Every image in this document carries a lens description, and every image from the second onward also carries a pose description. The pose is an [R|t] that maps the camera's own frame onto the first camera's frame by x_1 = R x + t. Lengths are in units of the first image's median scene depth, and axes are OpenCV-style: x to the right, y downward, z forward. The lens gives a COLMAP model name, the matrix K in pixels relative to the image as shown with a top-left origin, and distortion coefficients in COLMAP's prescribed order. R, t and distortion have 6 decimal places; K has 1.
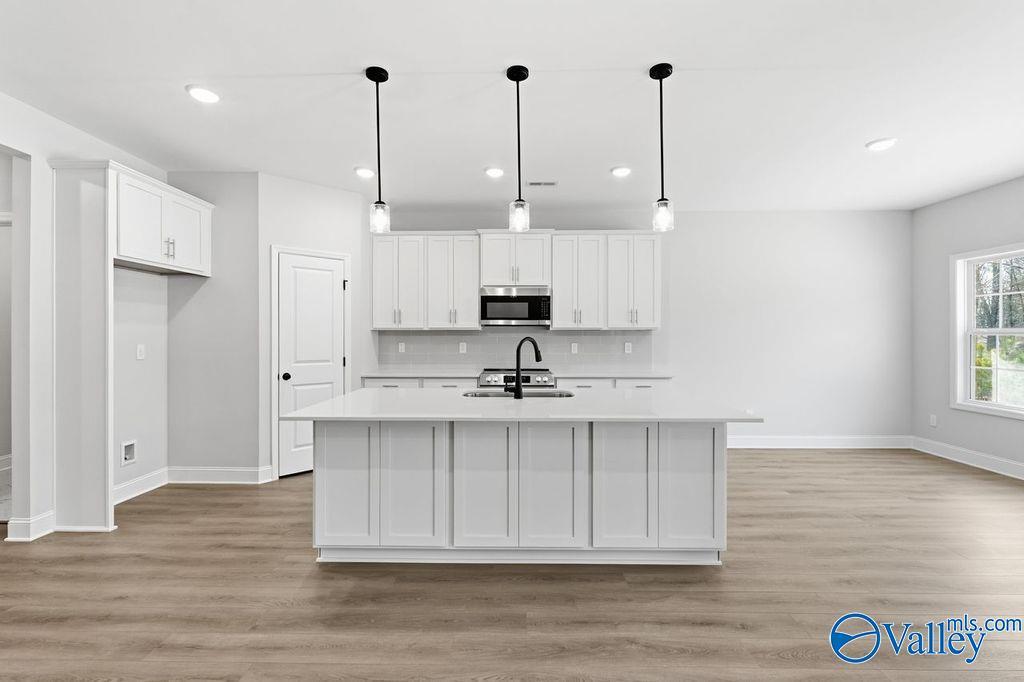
lens RADIAL K [[442.3, 0, 507.4], [0, 442.3, 342.9], [0, 0, 1]] dist [-0.002379, -0.000089]
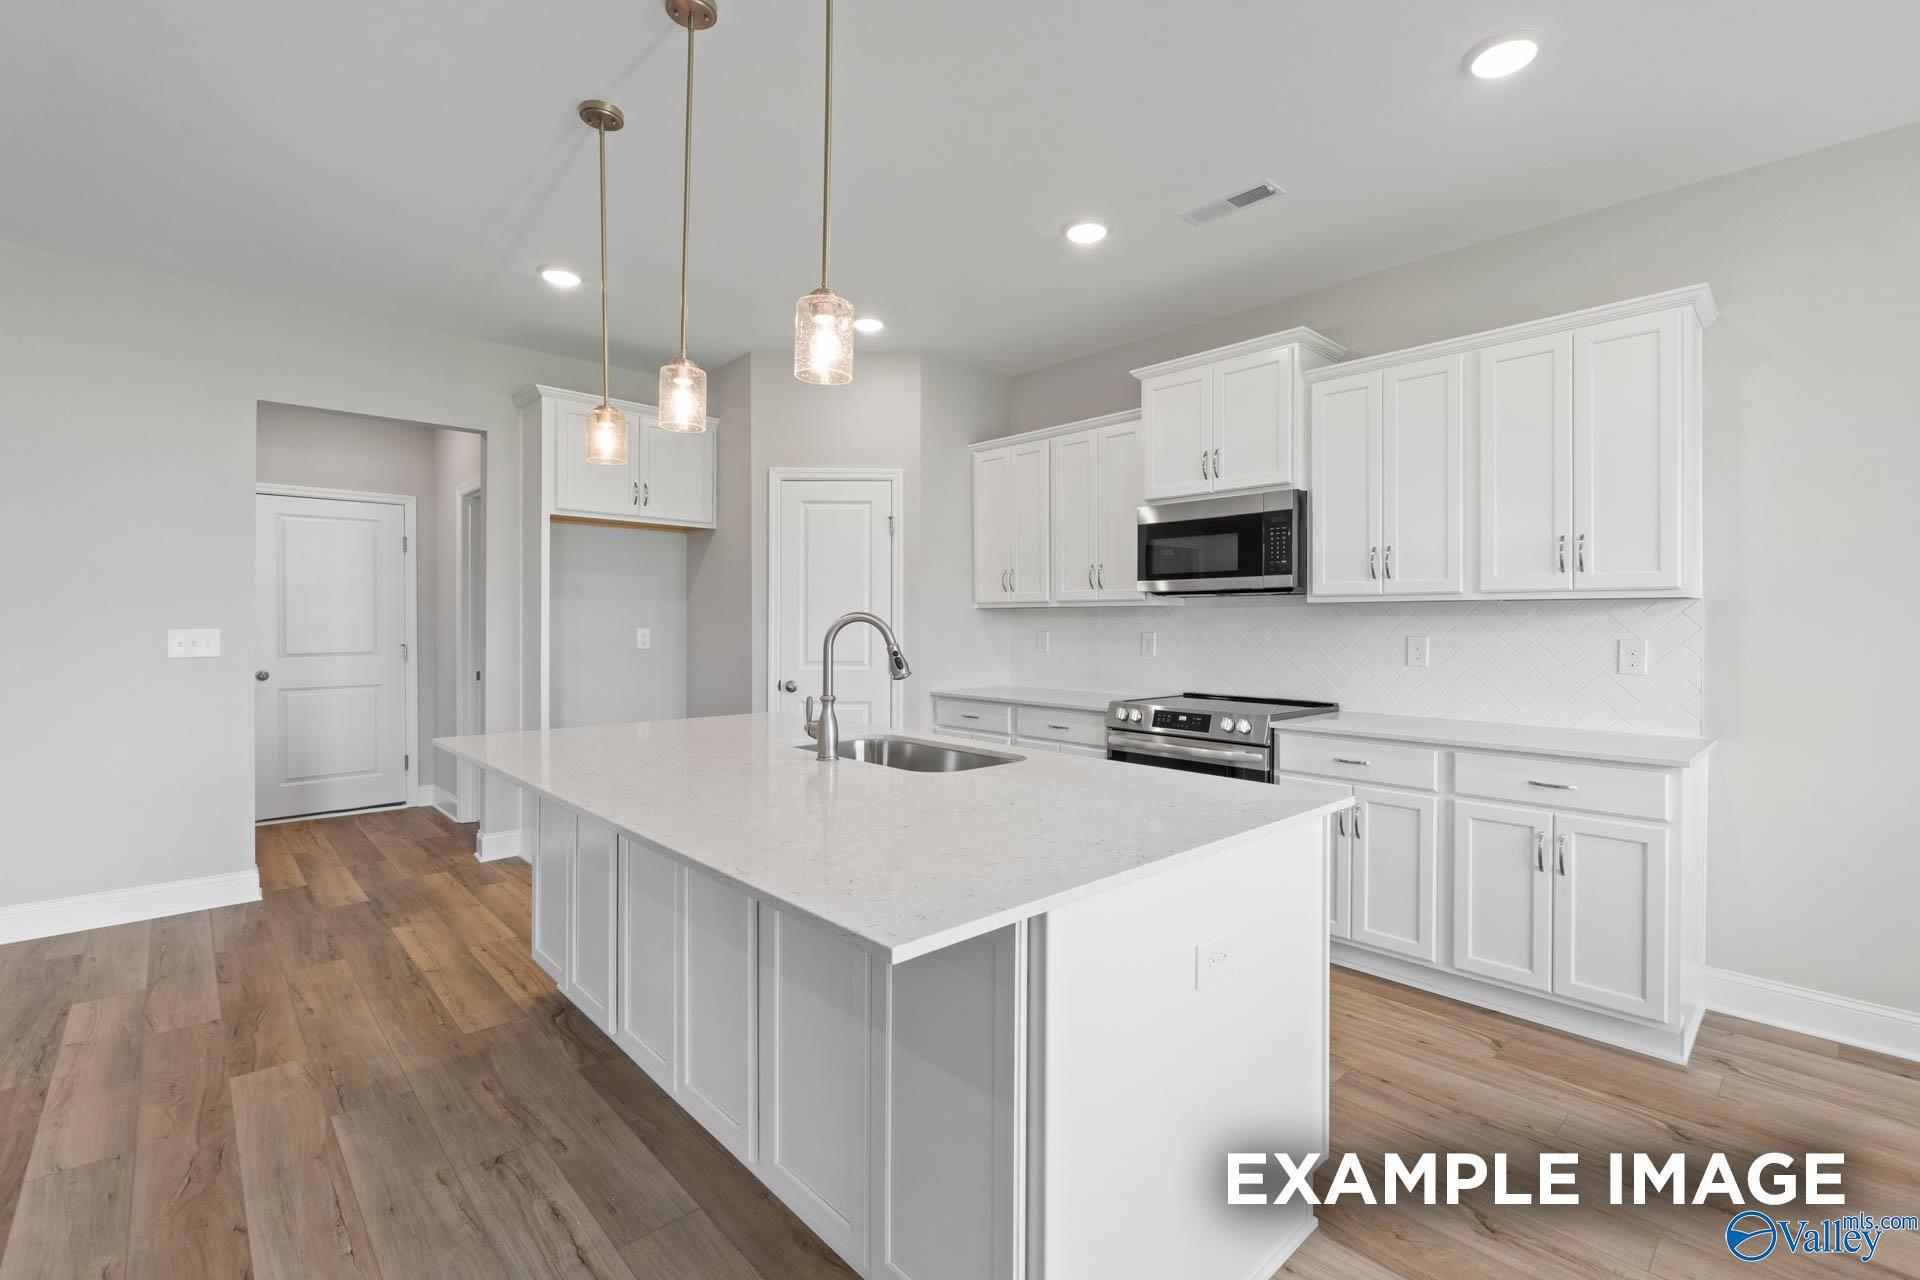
lens RADIAL K [[826.0, 0, 990.6], [0, 826.0, 630.0], [0, 0, 1]] dist [-0.003281, -0.000601]
pose [[0.706170, 0.005884, -0.708018, 0.526139], [-0.014370, 0.999879, -0.006023, 0.003995], [0.707897, 0.014427, 0.706169, 0.421554]]
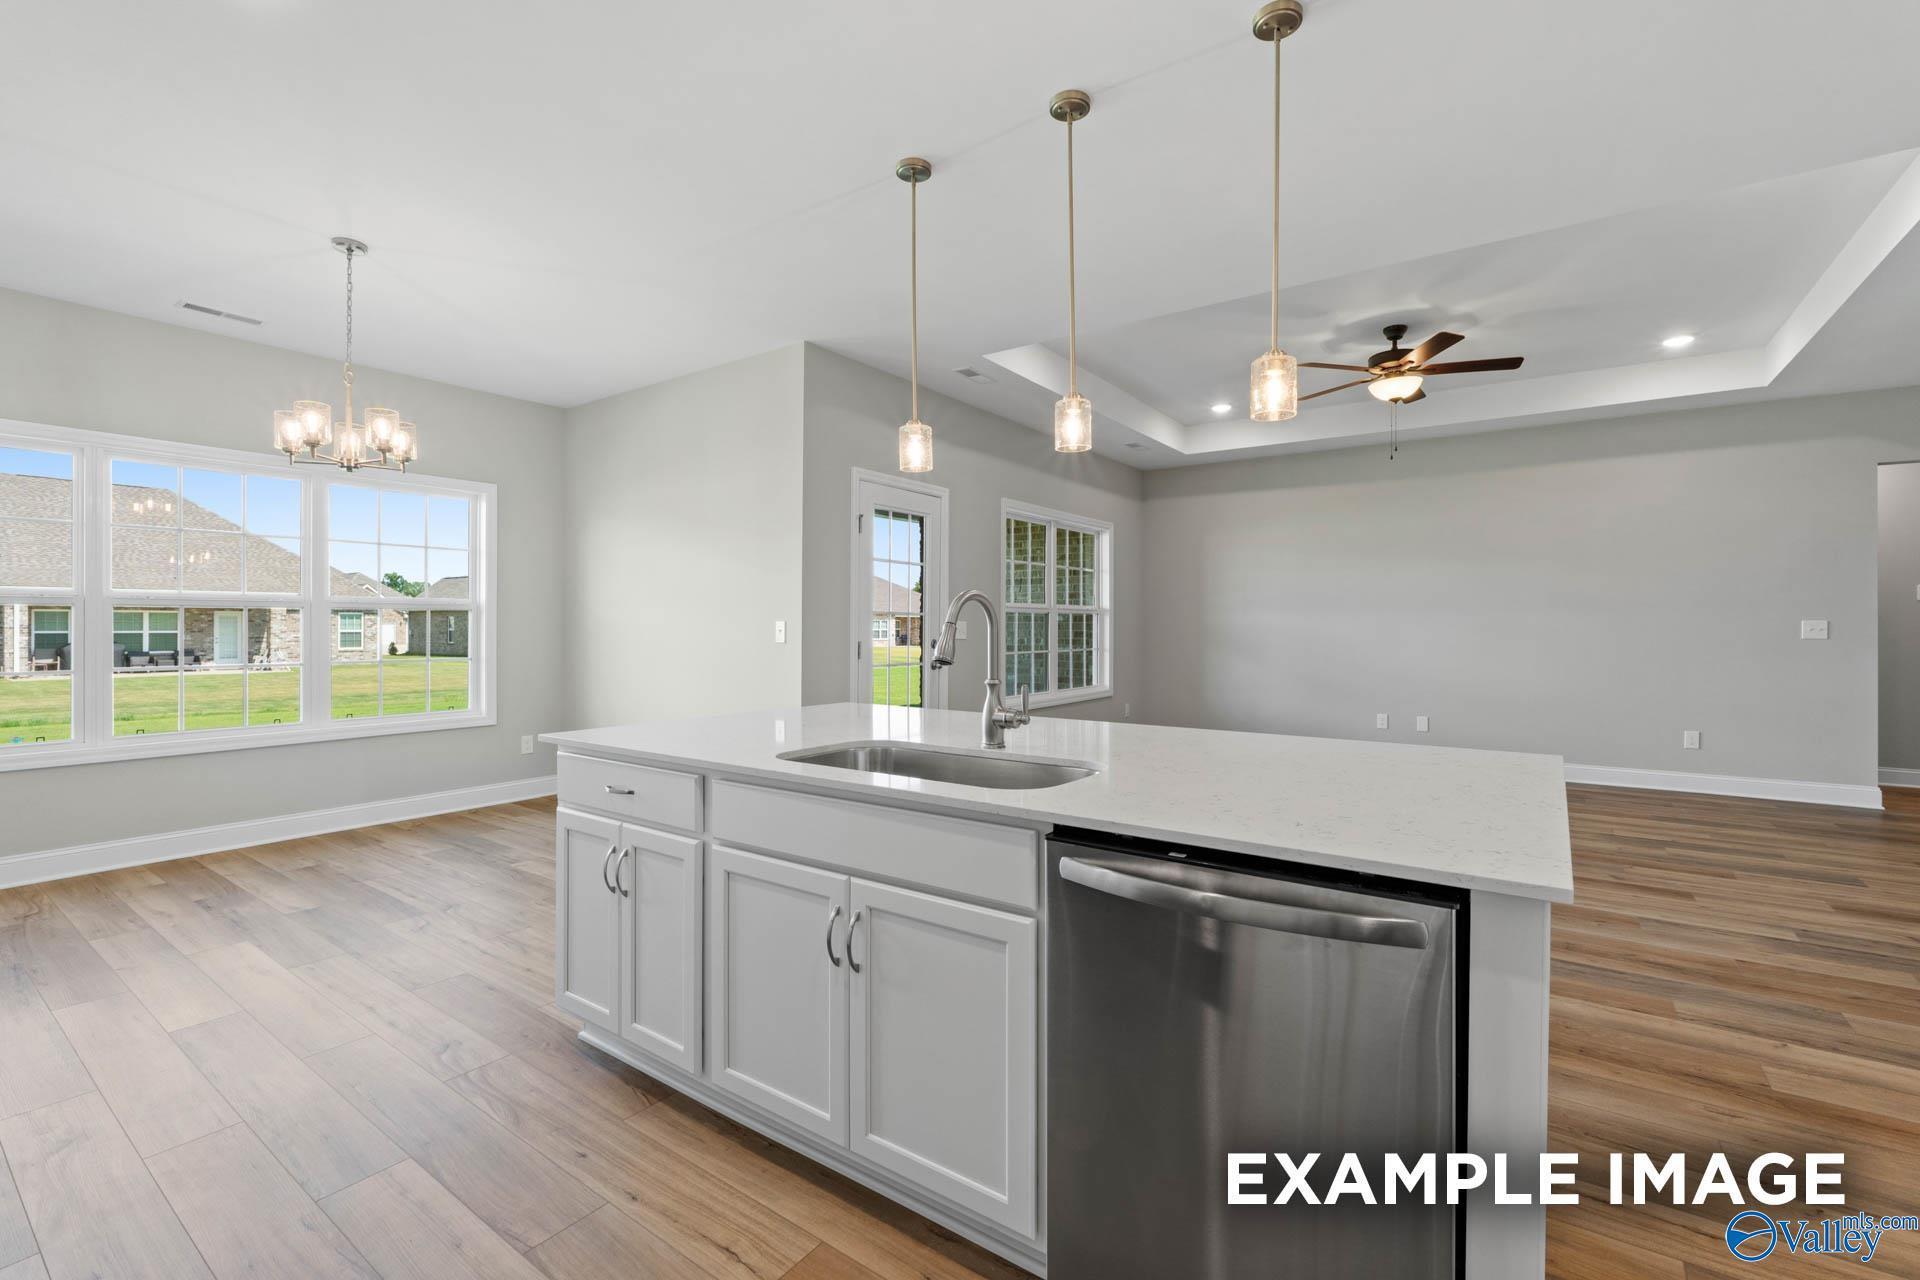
lens RADIAL K [[829.3, 0, 951.4], [0, 829.3, 643.6], [0, 0, 1]] dist [-0.002379, -0.000089]
pose [[-0.816614, -0.013797, 0.577020, -0.286303], [0.006348, 0.999439, 0.032880, 0.004673], [-0.577150, 0.030513, -0.816068, 1.249926]]
